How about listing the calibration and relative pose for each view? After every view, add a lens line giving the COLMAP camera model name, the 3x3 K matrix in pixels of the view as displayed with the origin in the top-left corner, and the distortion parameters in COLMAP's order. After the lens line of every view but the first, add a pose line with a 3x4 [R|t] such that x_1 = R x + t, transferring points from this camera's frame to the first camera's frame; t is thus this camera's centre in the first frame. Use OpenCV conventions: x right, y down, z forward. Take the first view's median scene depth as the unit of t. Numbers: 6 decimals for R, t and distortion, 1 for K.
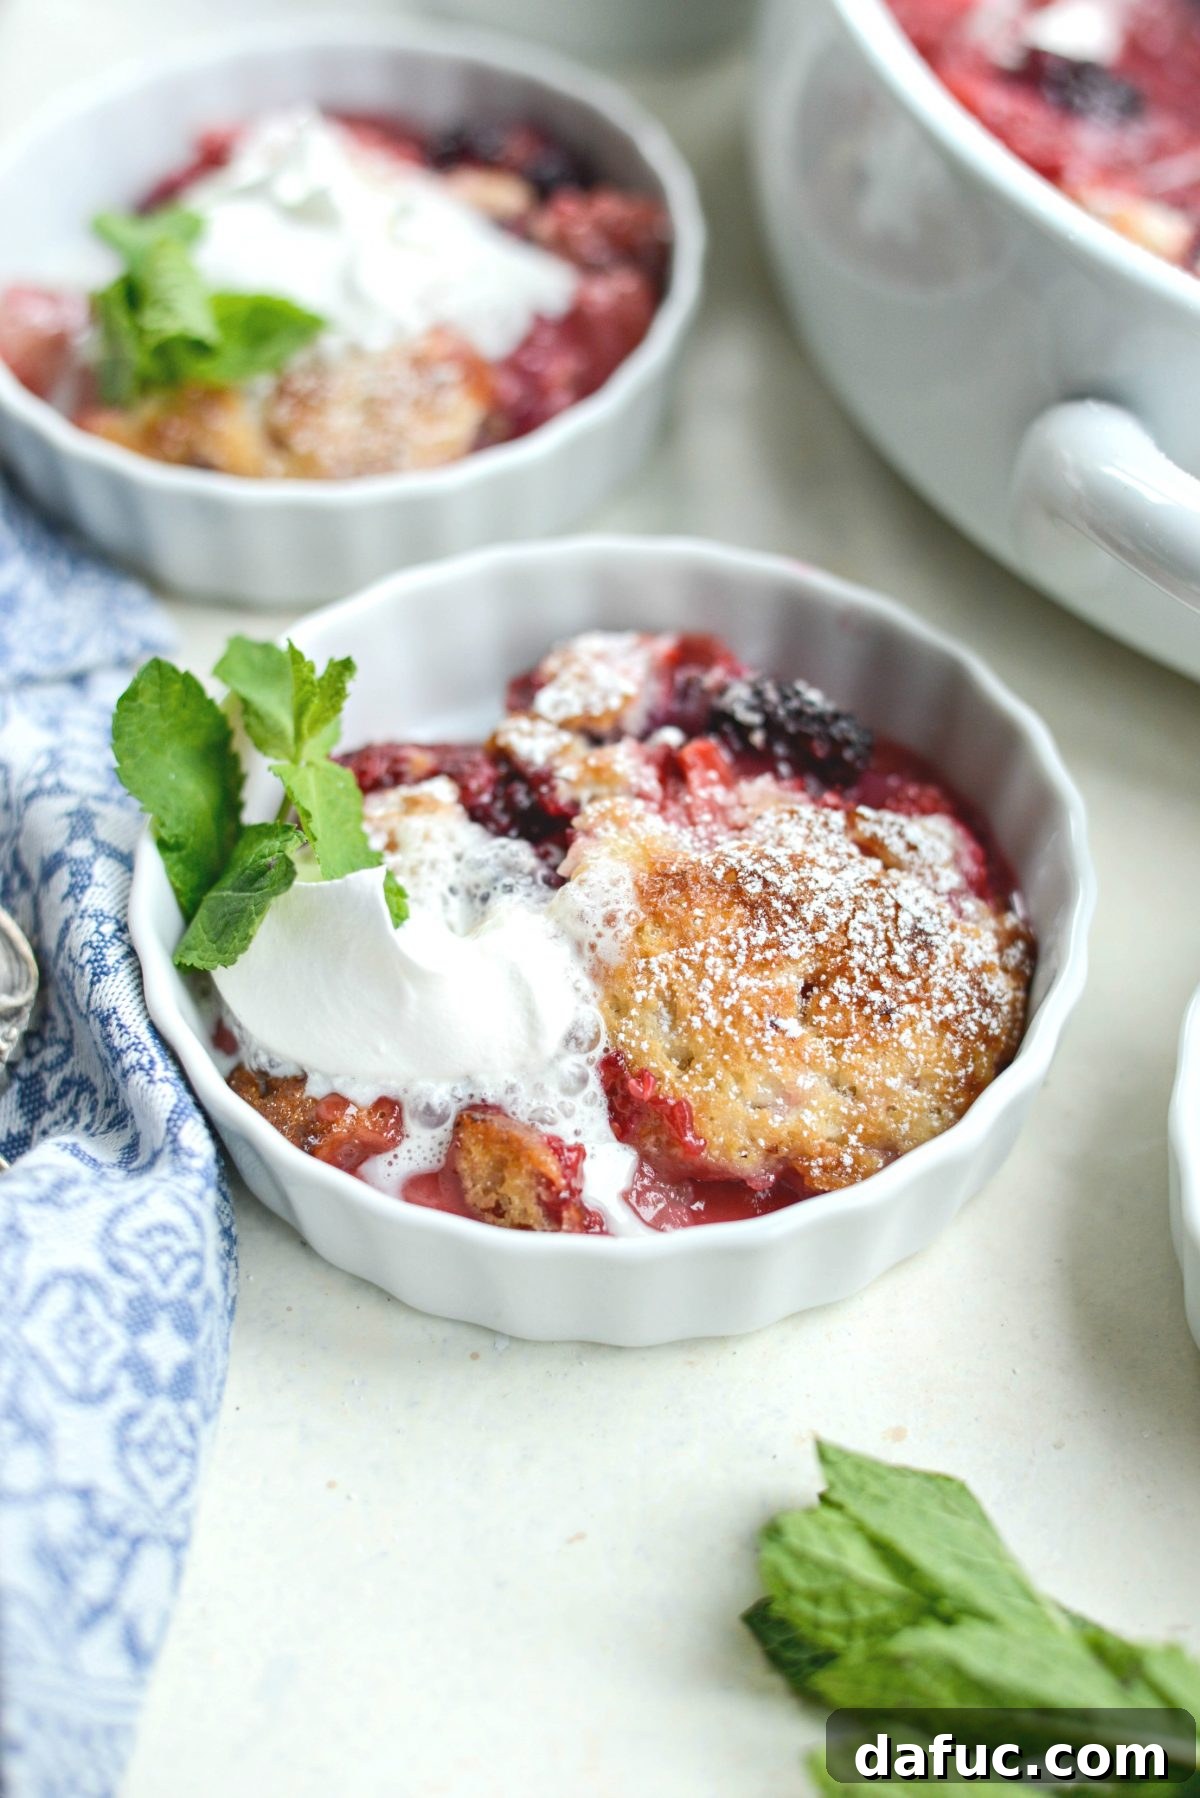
lens RADIAL K [[2931.8, 0, 602.7], [0, 2931.8, 896.6], [0, 0, 1]] dist [-0.179117, 0.833627]
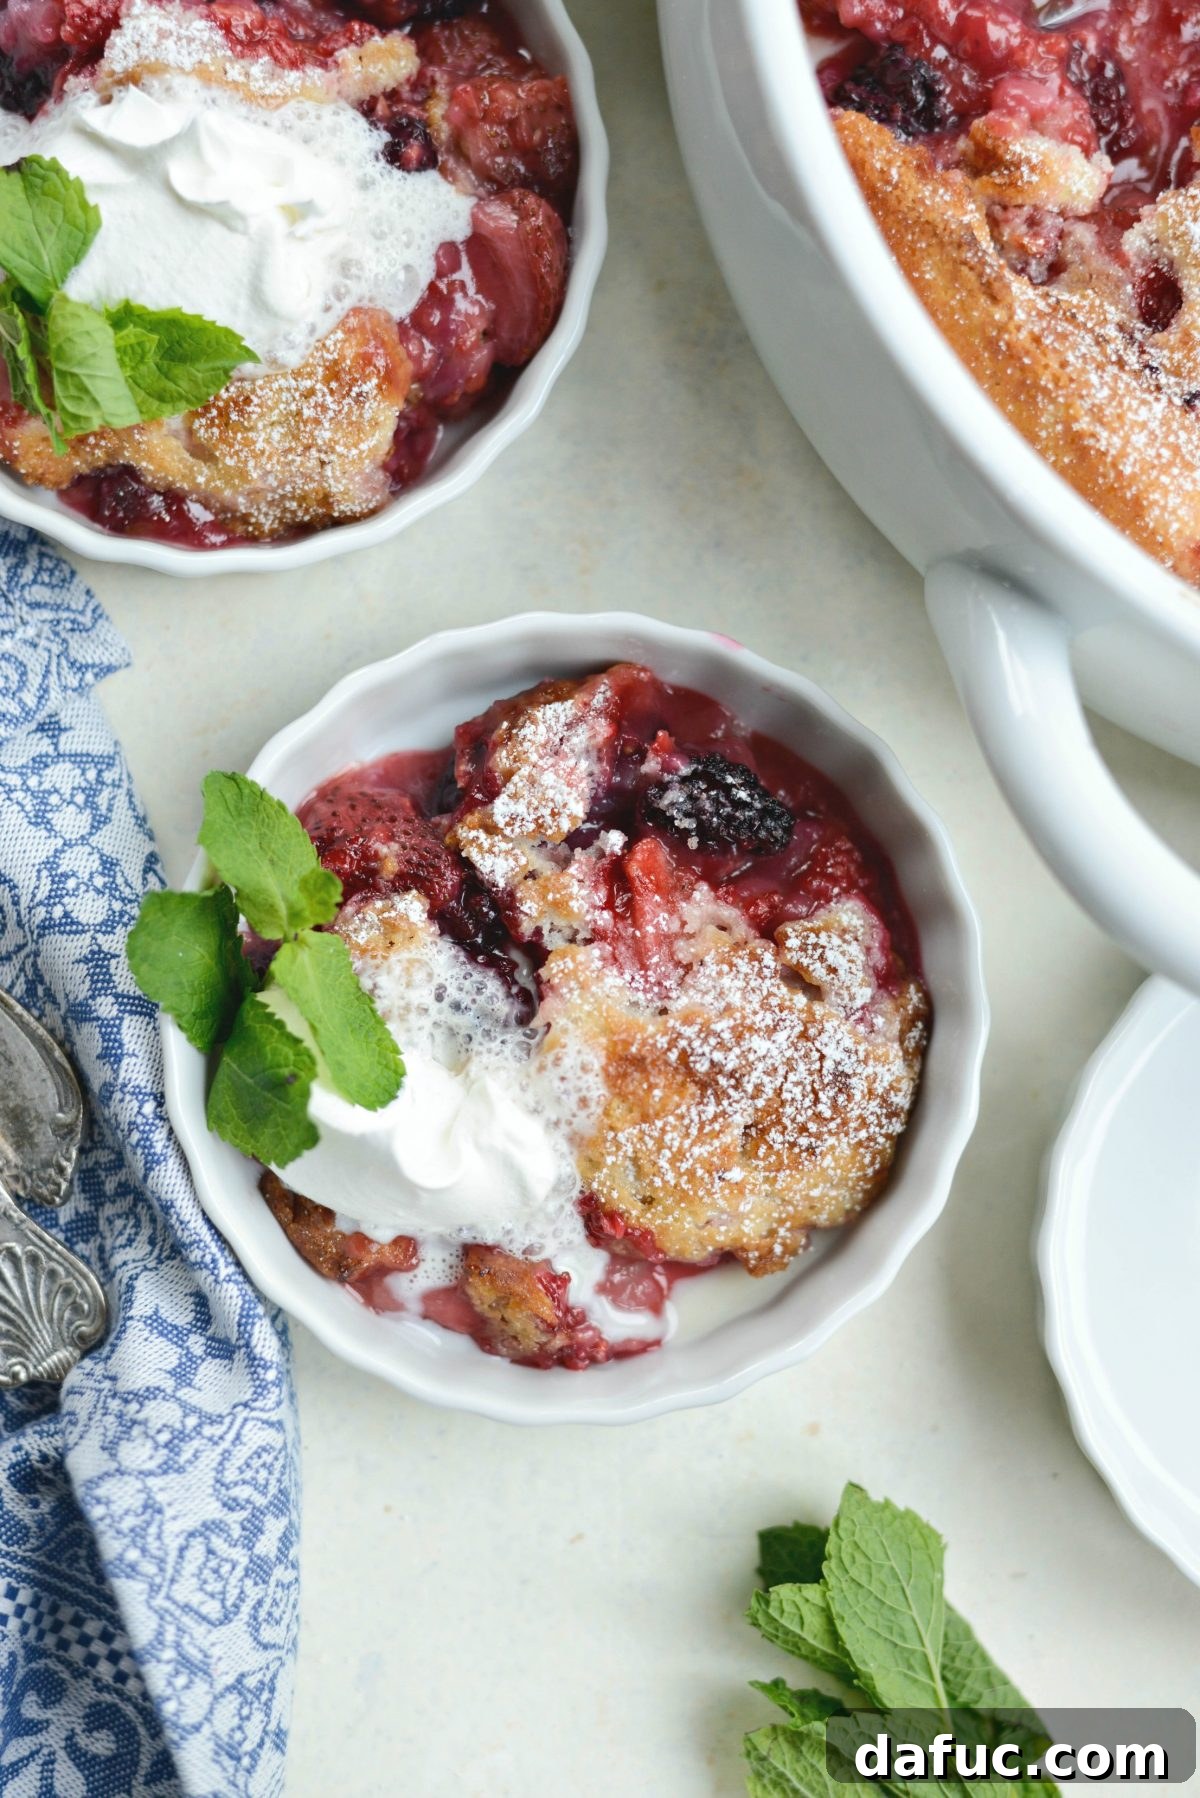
lens RADIAL K [[2931.8, 0, 602.7], [0, 2931.8, 896.6], [0, 0, 1]] dist [-0.179117, 0.833627]
pose [[0.994853, -0.070000, 0.073258, -0.070150], [0.010065, 0.787697, 0.615980, -0.784965], [-0.100824, -0.612073, 0.784348, 0.123021]]
